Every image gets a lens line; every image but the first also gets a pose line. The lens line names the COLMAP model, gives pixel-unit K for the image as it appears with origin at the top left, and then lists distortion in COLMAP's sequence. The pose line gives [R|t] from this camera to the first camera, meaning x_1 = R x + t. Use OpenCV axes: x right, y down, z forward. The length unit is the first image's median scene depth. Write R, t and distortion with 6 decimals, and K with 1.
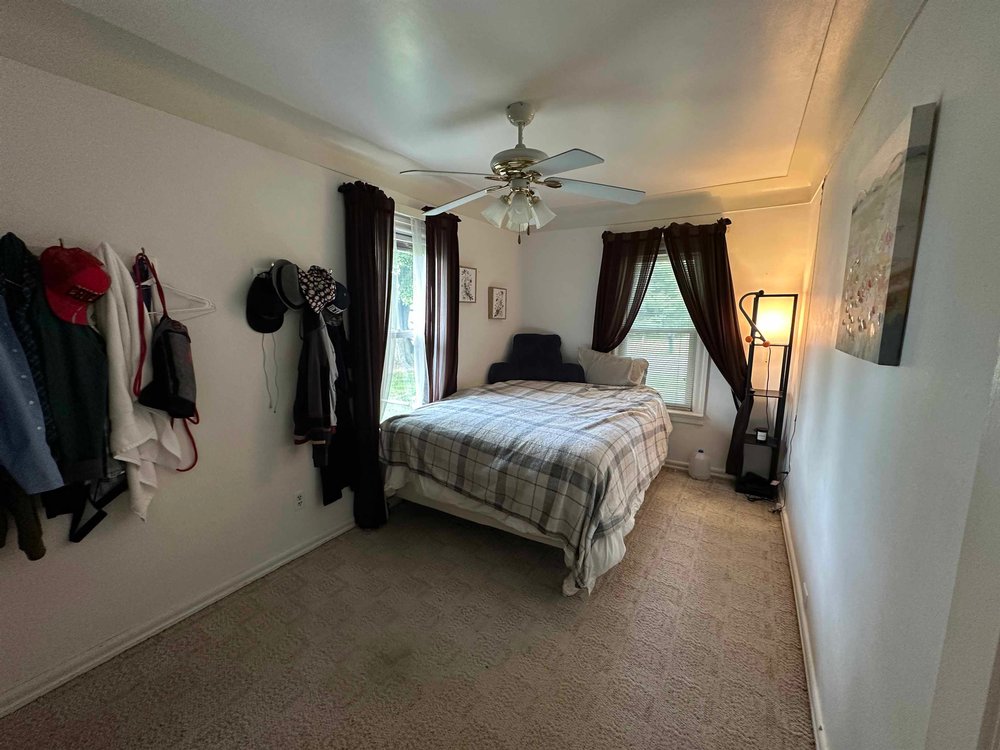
lens RADIAL K [[398.9, 0, 498.6], [0, 398.9, 373.3], [0, 0, 1]] dist [-0.004241, -0.000067]
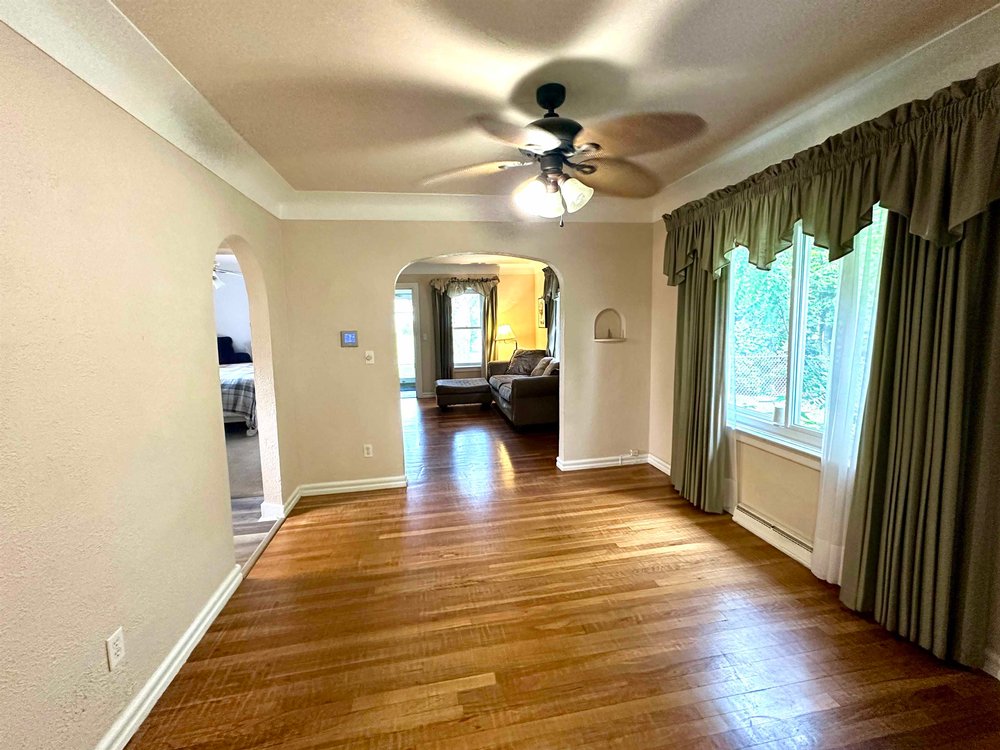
lens RADIAL K [[398.9, 0, 499.0], [0, 398.9, 370.2], [0, 0, 1]] dist [-0.004241, -0.000067]
pose [[0.731418, -0.098246, 0.674815, -0.339155], [0.117237, 0.992950, 0.017492, 0.289504], [-0.671776, 0.066319, 0.737779, -2.003768]]
